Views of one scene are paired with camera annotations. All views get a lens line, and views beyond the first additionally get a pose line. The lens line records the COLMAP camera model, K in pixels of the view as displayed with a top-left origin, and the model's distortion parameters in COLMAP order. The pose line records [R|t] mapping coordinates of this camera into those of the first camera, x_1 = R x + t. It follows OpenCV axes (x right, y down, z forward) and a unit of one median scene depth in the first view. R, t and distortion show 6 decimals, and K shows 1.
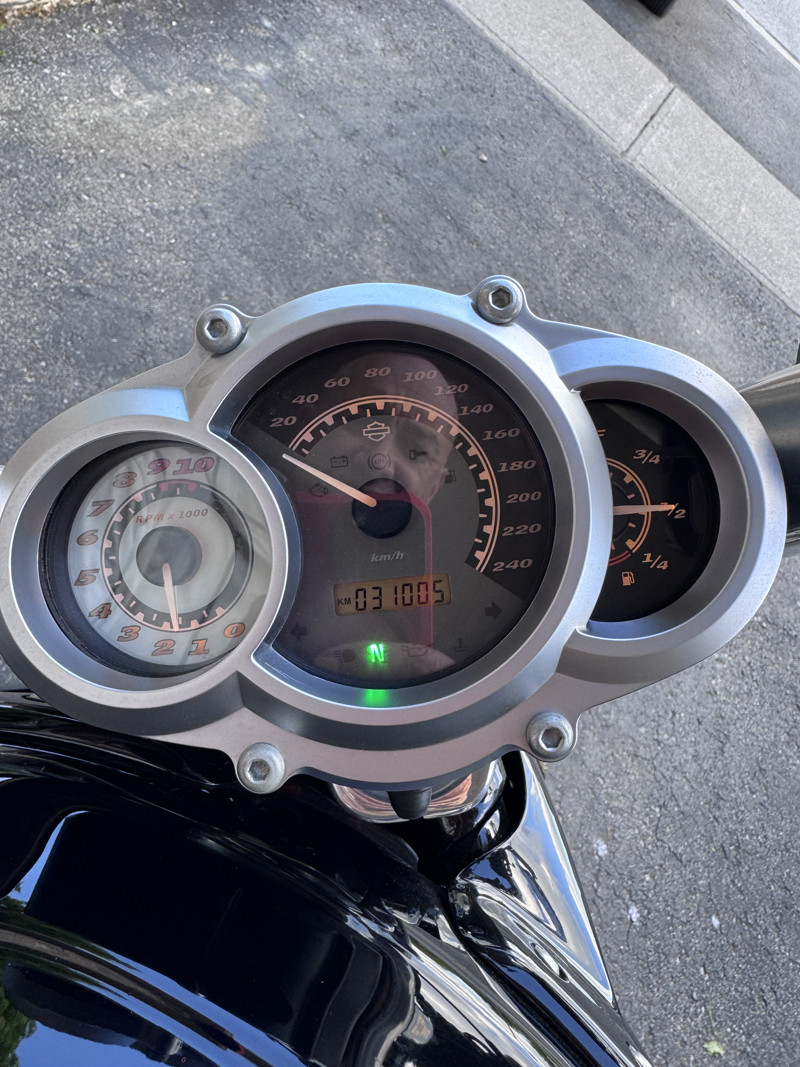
lens RADIAL K [[735.8, 0, 402.0], [0, 735.8, 531.8], [0, 0, 1]] dist [-0.011289, -0.000546]
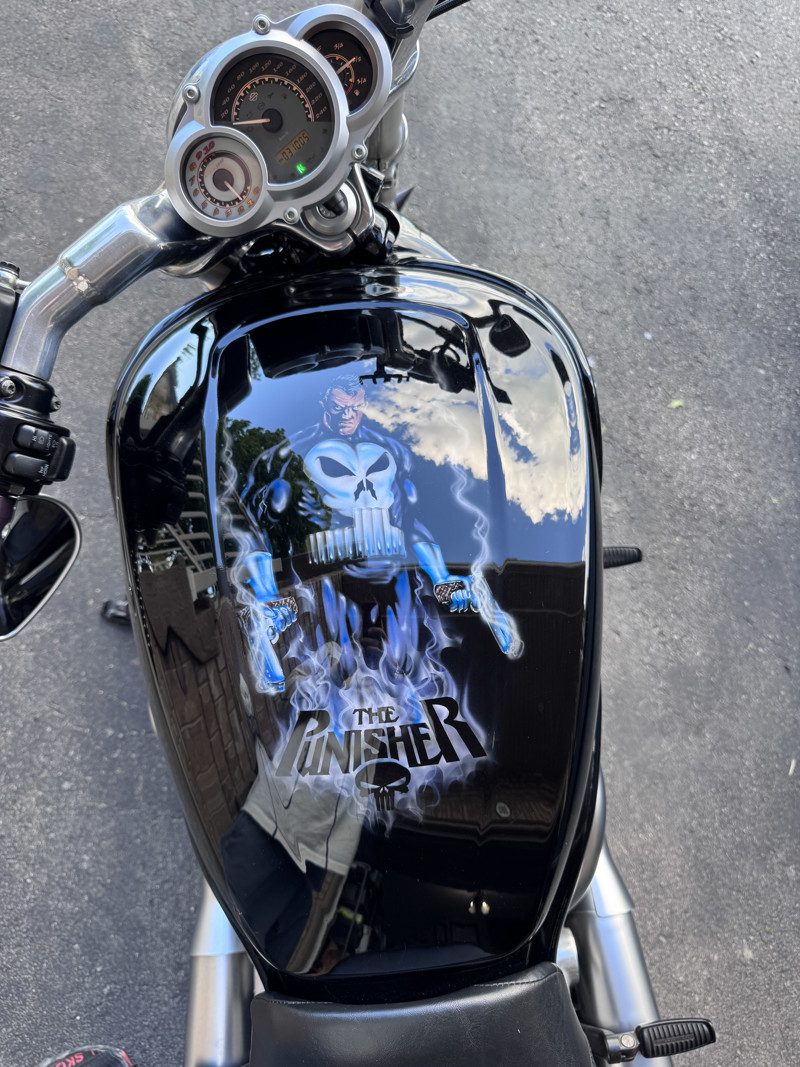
lens RADIAL K [[735.8, 0, 397.0], [0, 735.8, 537.4], [0, 0, 1]] dist [-0.011289, -0.000546]
pose [[0.825883, -0.556166, -0.092715, -0.260884], [0.547294, 0.751190, 0.369030, 0.395651], [-0.135595, -0.355519, 0.924781, -2.258632]]
